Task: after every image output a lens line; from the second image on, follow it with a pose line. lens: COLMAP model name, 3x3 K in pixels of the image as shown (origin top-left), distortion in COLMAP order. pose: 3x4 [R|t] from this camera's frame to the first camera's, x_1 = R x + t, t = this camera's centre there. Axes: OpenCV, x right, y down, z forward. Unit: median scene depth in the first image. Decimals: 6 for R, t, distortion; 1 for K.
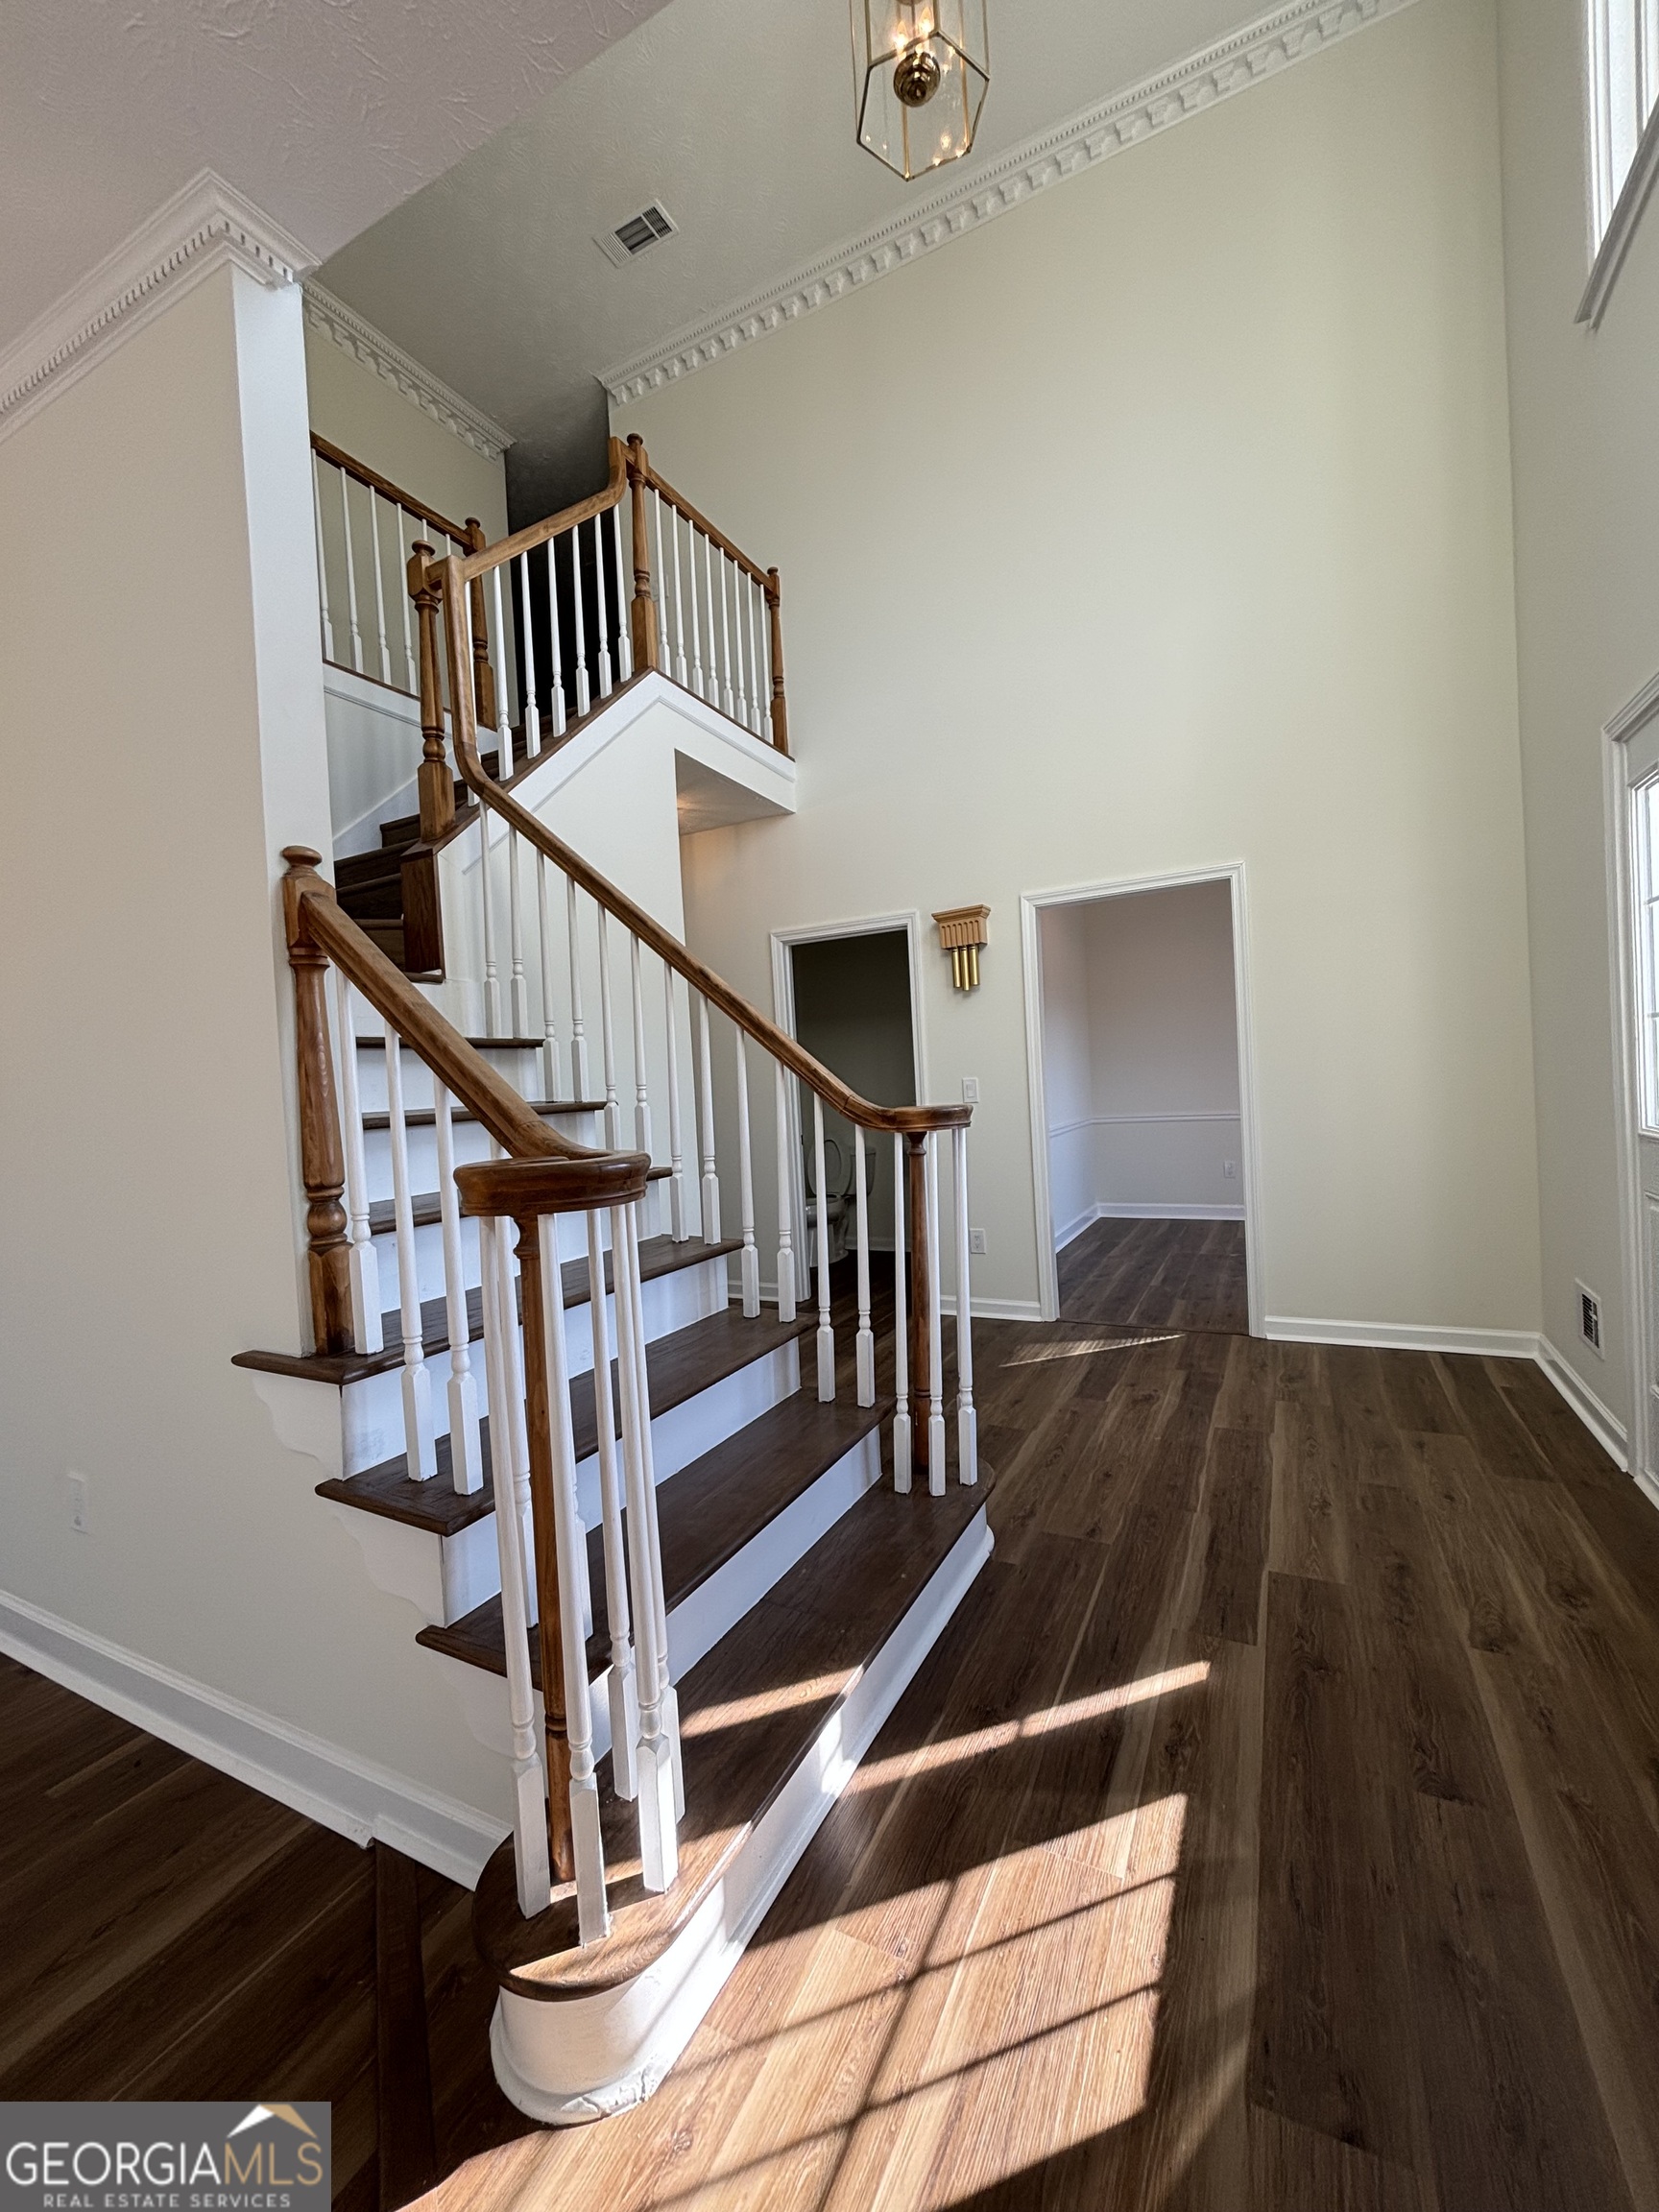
lens RADIAL K [[887.9, 0, 832.1], [0, 887.9, 1101.5], [0, 0, 1]] dist [-0.000339, 0.000331]
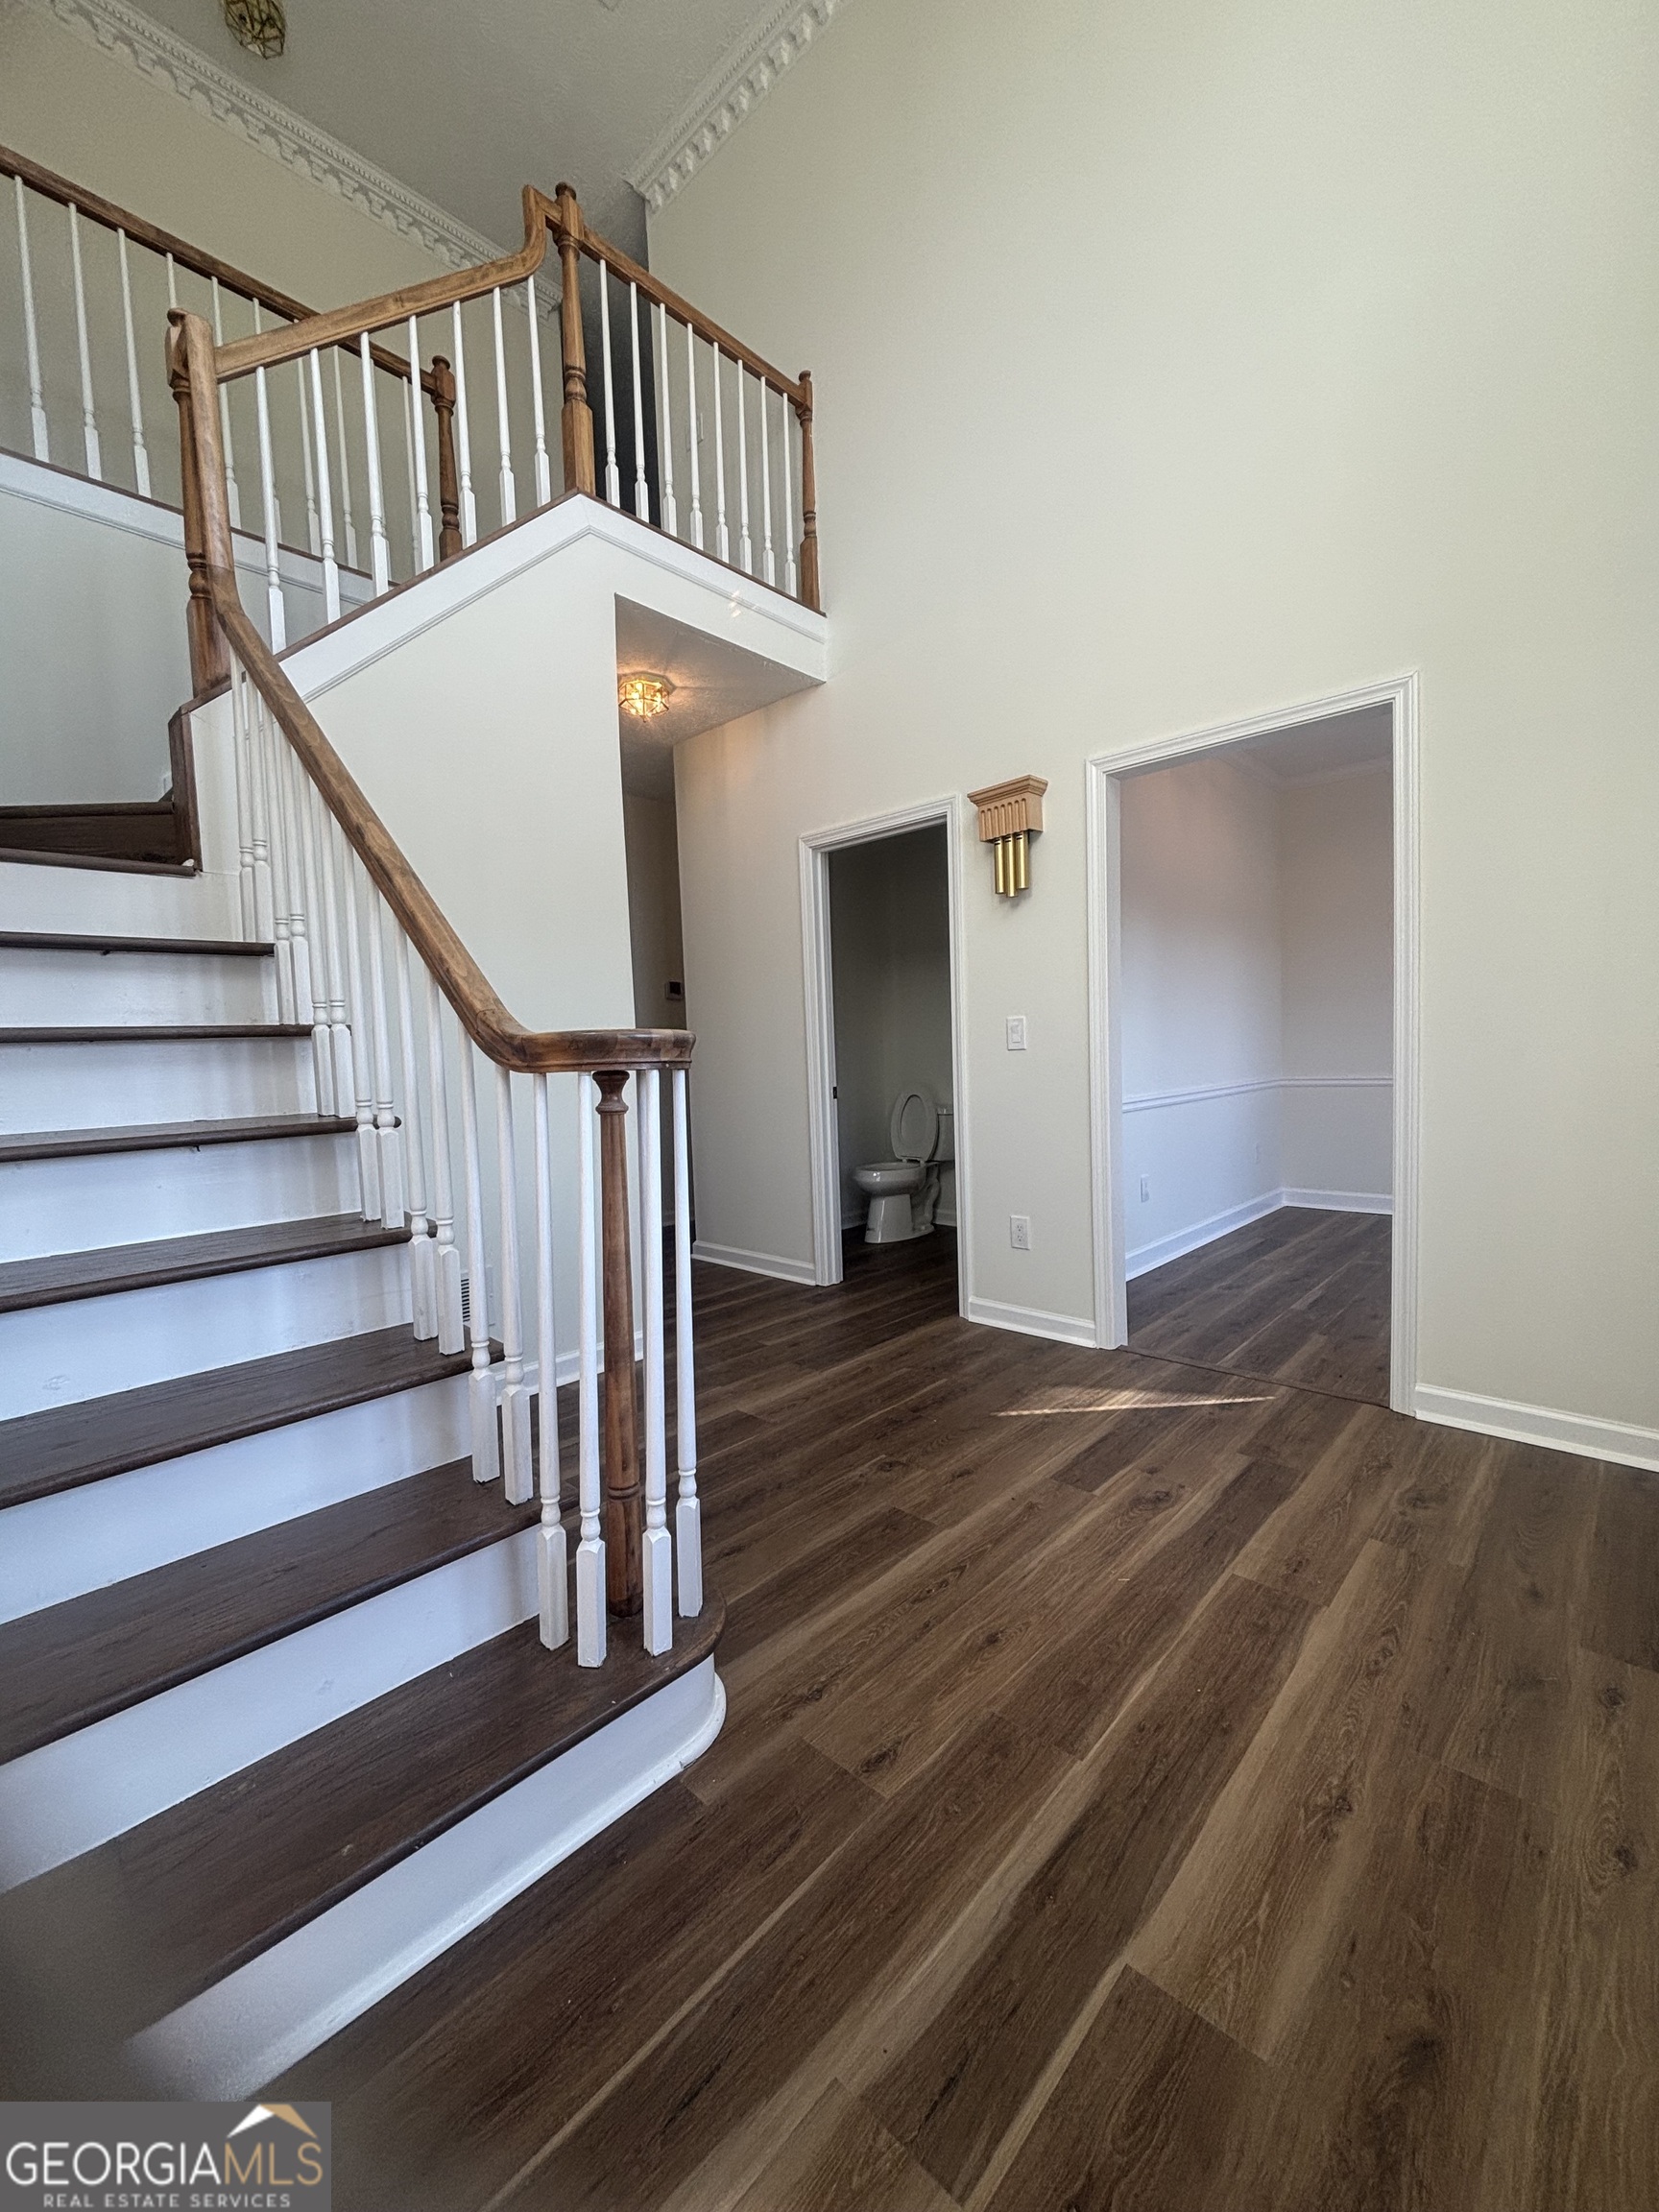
lens RADIAL K [[893.7, 0, 820.4], [0, 893.7, 1108.6], [0, 0, 1]] dist [-0.032597, 0.016893]
pose [[0.961654, 0.040401, -0.271274, 0.251520], [-0.025829, 0.998036, 0.057076, 0.015741], [0.273047, -0.047881, 0.960808, 0.287433]]
